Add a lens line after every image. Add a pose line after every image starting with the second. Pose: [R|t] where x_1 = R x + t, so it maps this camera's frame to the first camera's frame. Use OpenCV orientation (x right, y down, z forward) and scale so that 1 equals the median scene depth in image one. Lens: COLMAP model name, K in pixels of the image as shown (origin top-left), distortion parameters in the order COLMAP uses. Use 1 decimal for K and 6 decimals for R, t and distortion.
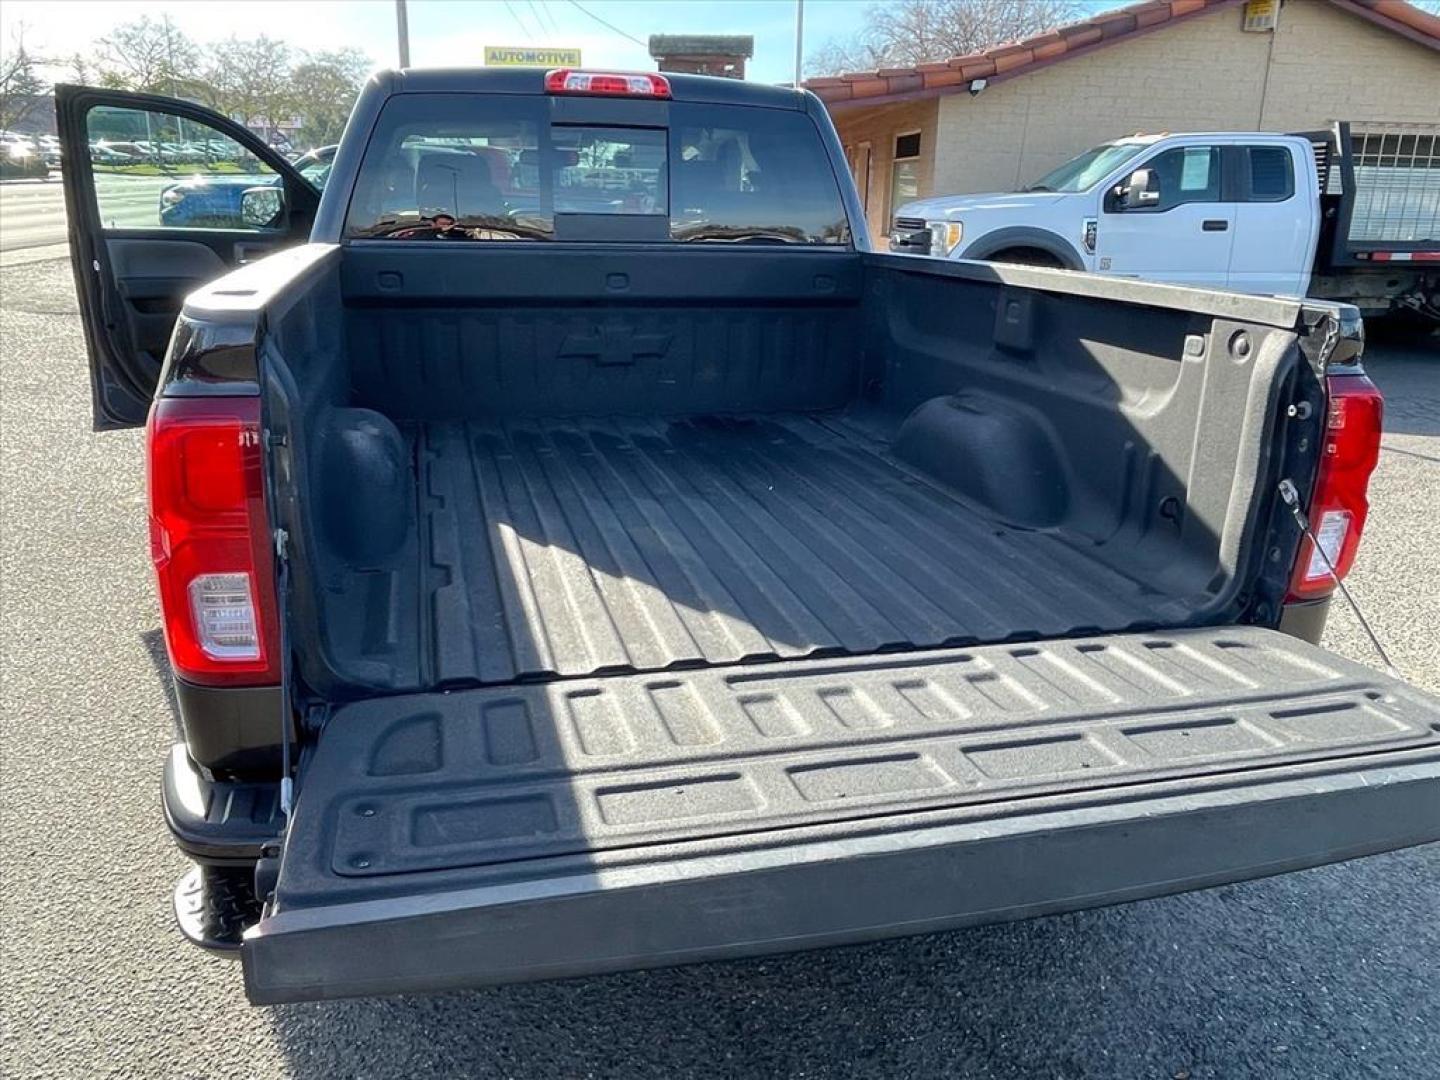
lens RADIAL K [[1083.2, 0, 731.9], [0, 1083.2, 538.7], [0, 0, 1]] dist [0.043760, -0.063756]
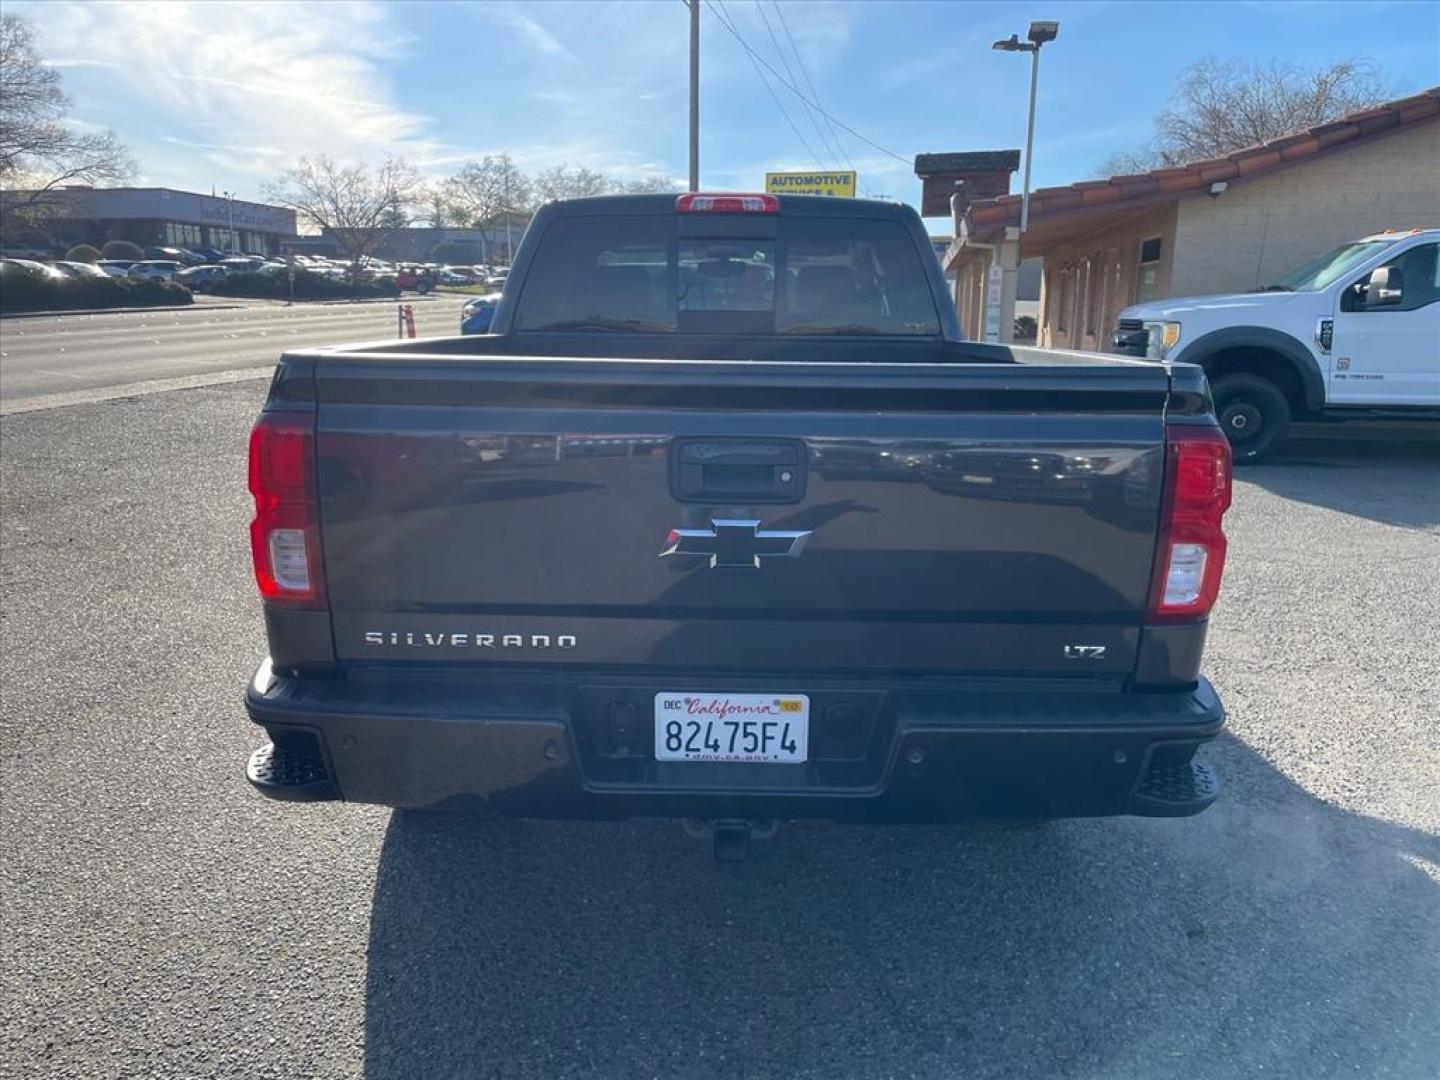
lens RADIAL K [[1083.2, 0, 715.7], [0, 1083.2, 540.0], [0, 0, 1]] dist [0.043760, -0.063756]
pose [[0.964749, 0.042571, -0.259707, 0.066781], [-0.066784, 0.994129, -0.085132, 0.018078], [0.254558, 0.099475, 0.961928, -0.040026]]
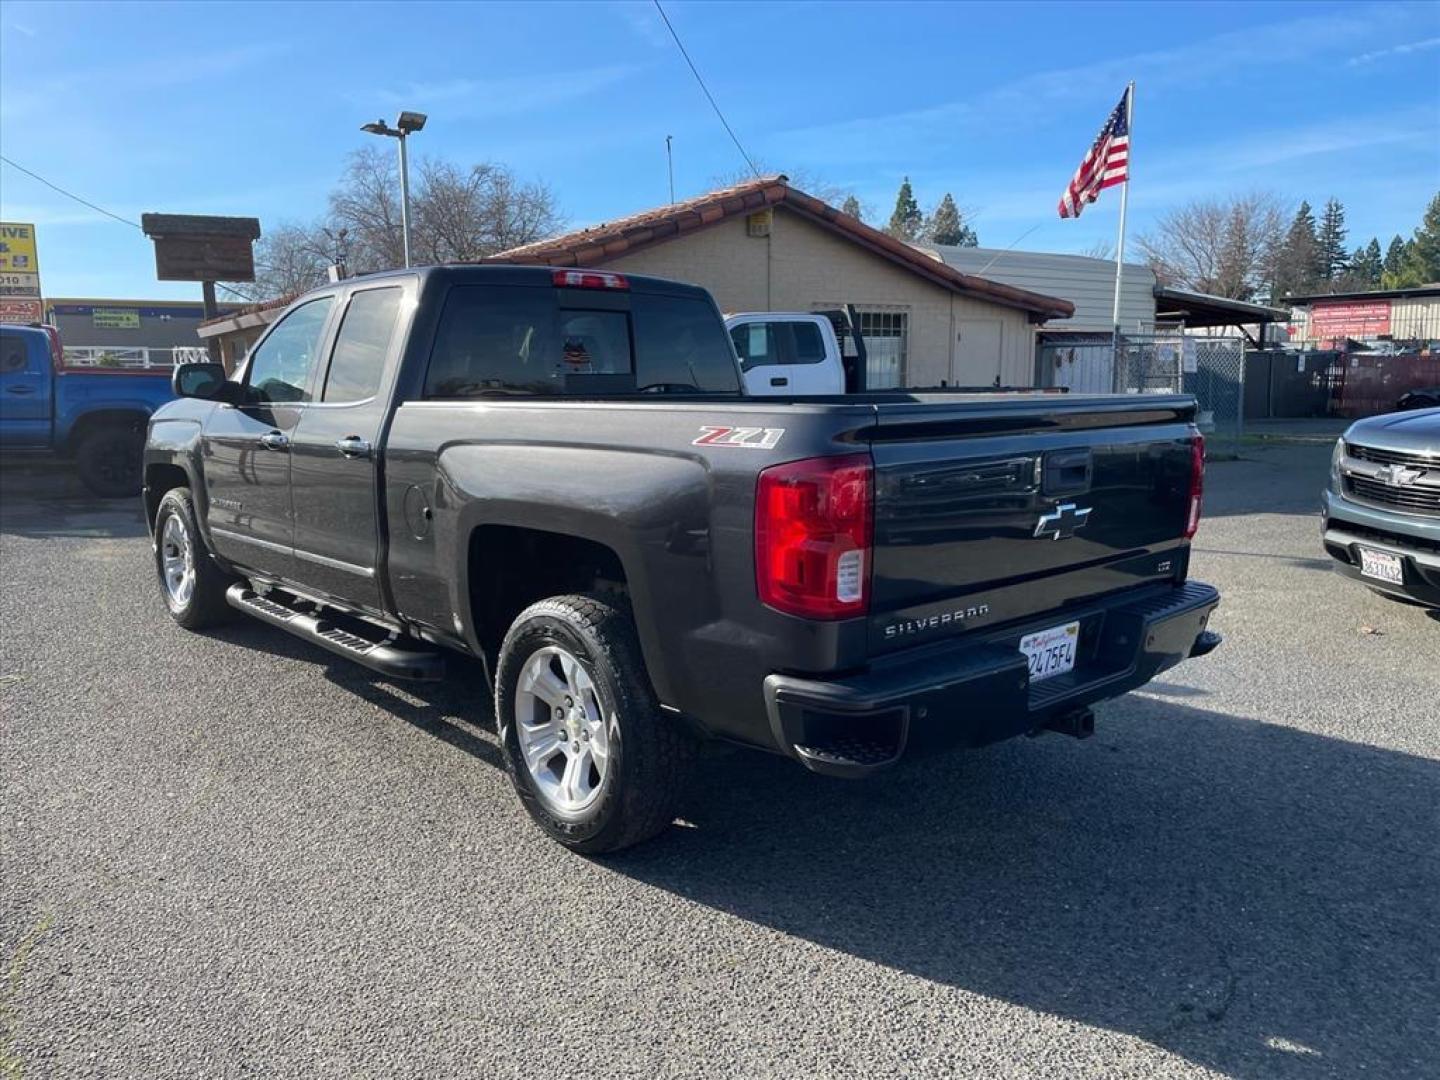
lens RADIAL K [[1083.2, 0, 715.1], [0, 1083.2, 537.6], [0, 0, 1]] dist [0.043760, -0.063756]
pose [[0.890763, -0.092591, 0.444936, -0.207588], [0.158223, 0.980959, -0.112626, 0.024224], [-0.426036, 0.170722, 0.888452, -0.069439]]
